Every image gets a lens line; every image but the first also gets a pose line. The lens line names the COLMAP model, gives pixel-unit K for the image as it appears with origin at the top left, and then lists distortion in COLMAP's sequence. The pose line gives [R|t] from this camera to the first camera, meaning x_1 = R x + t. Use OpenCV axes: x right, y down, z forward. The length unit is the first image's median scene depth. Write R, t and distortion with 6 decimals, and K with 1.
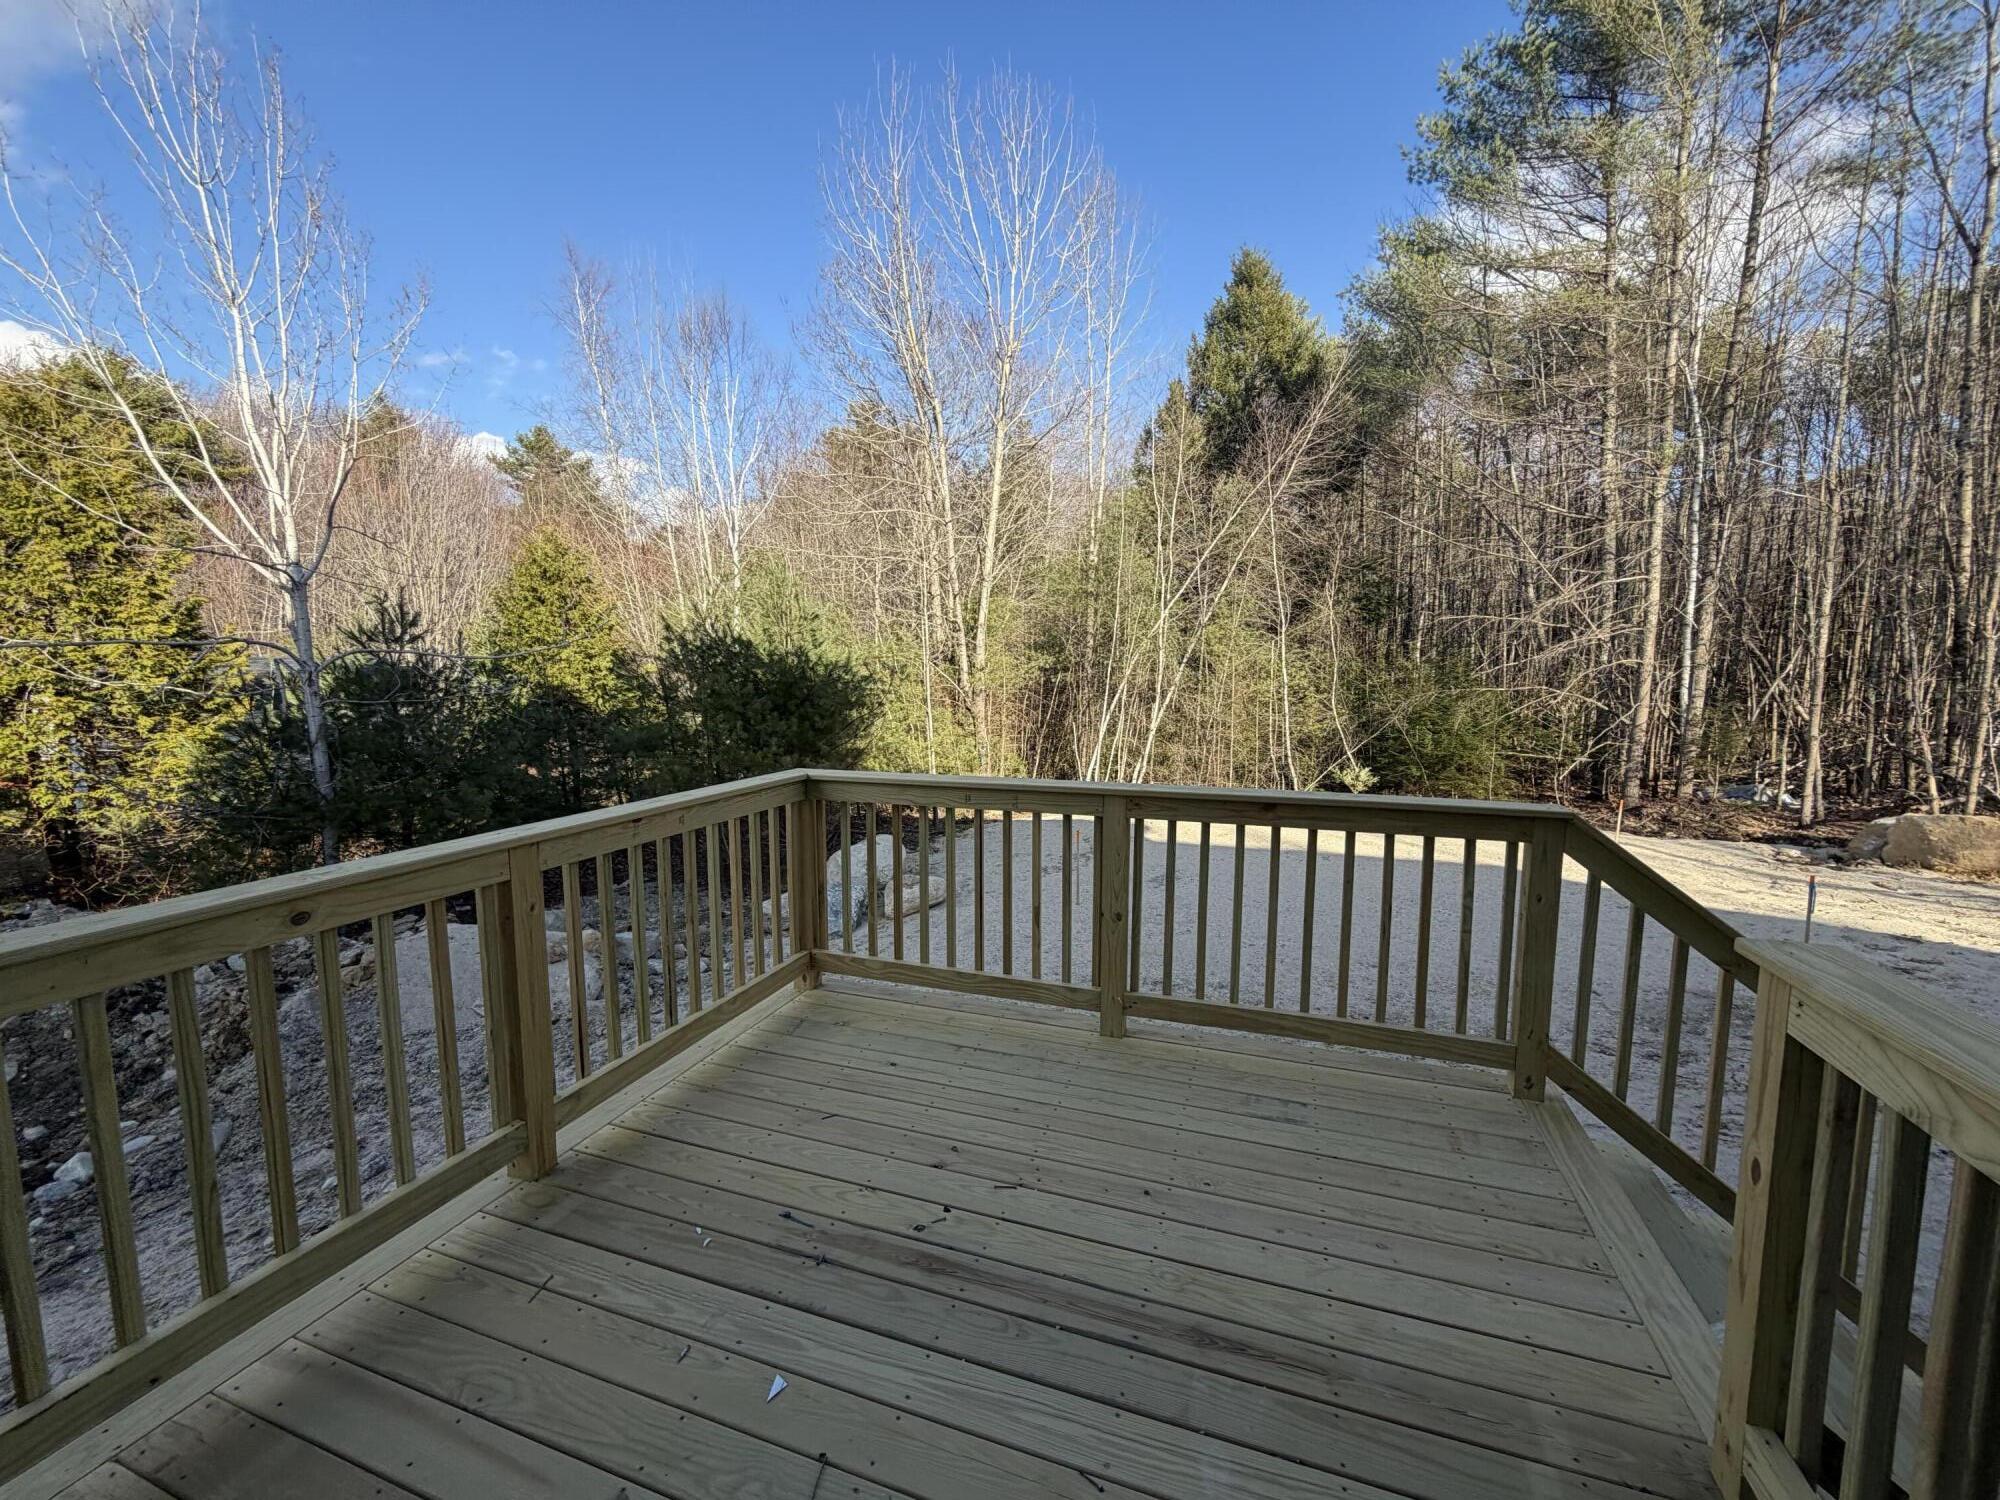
lens RADIAL K [[792.8, 0, 1000.0], [0, 792.8, 750.0], [0, 0, 1]] dist [-0.001572, -0.000171]
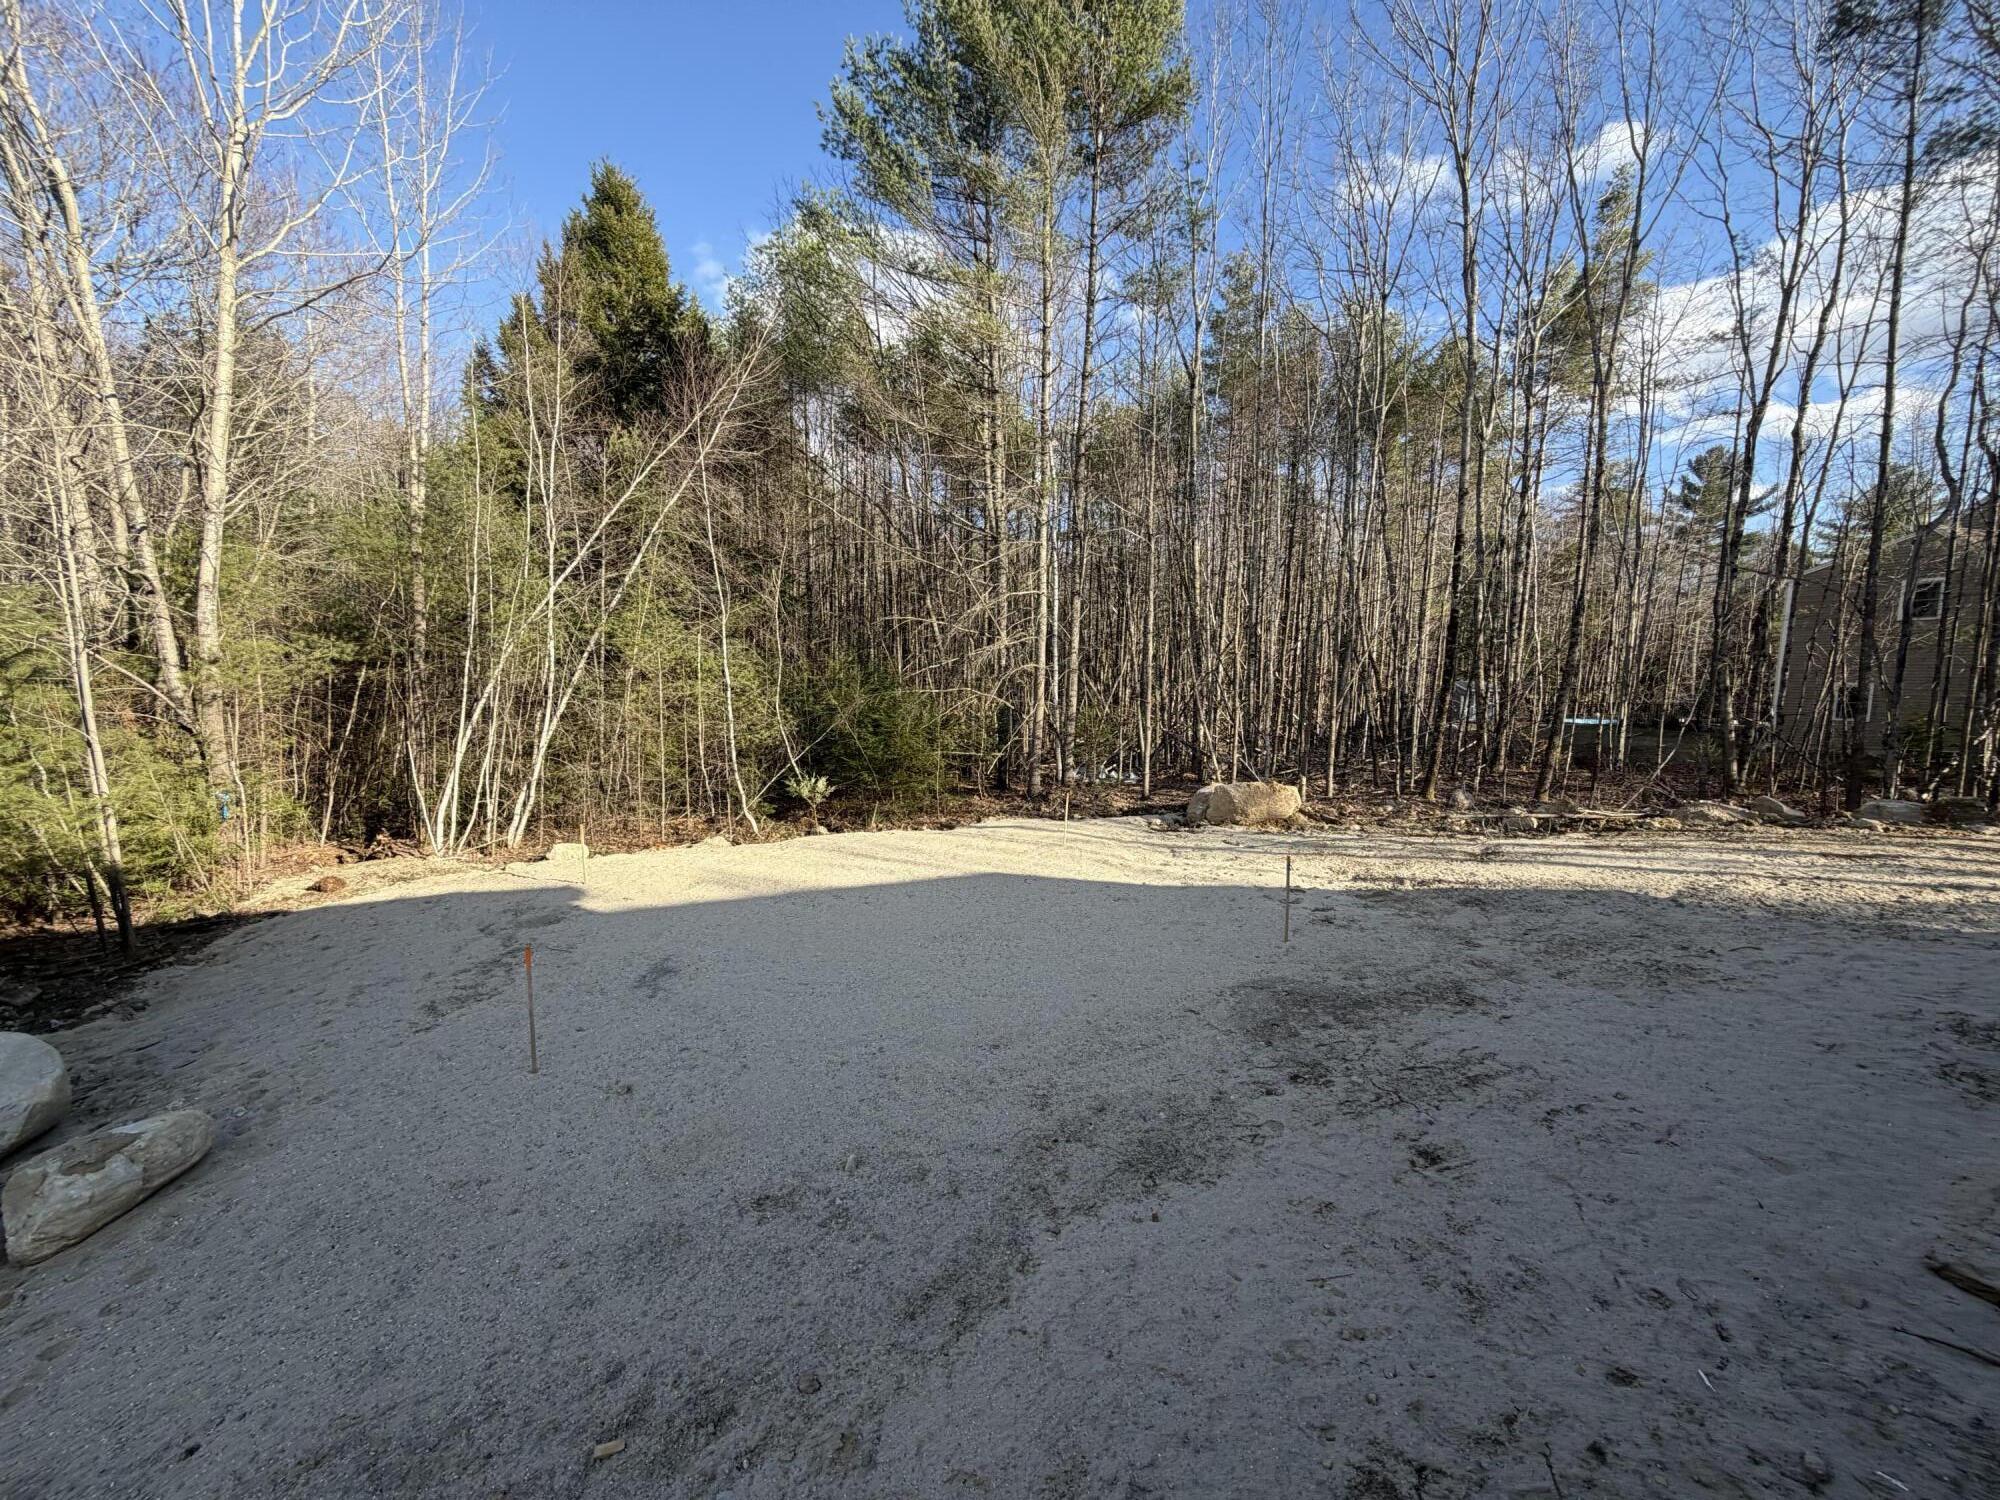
lens RADIAL K [[792.8, 0, 1000.0], [0, 792.8, 750.0], [0, 0, 1]] dist [-0.001572, -0.000171]
pose [[0.707671, -0.058144, 0.704146, -0.026996], [0.056344, 0.998078, 0.025788, -0.016757], [-0.704292, 0.021425, 0.709587, 0.162520]]
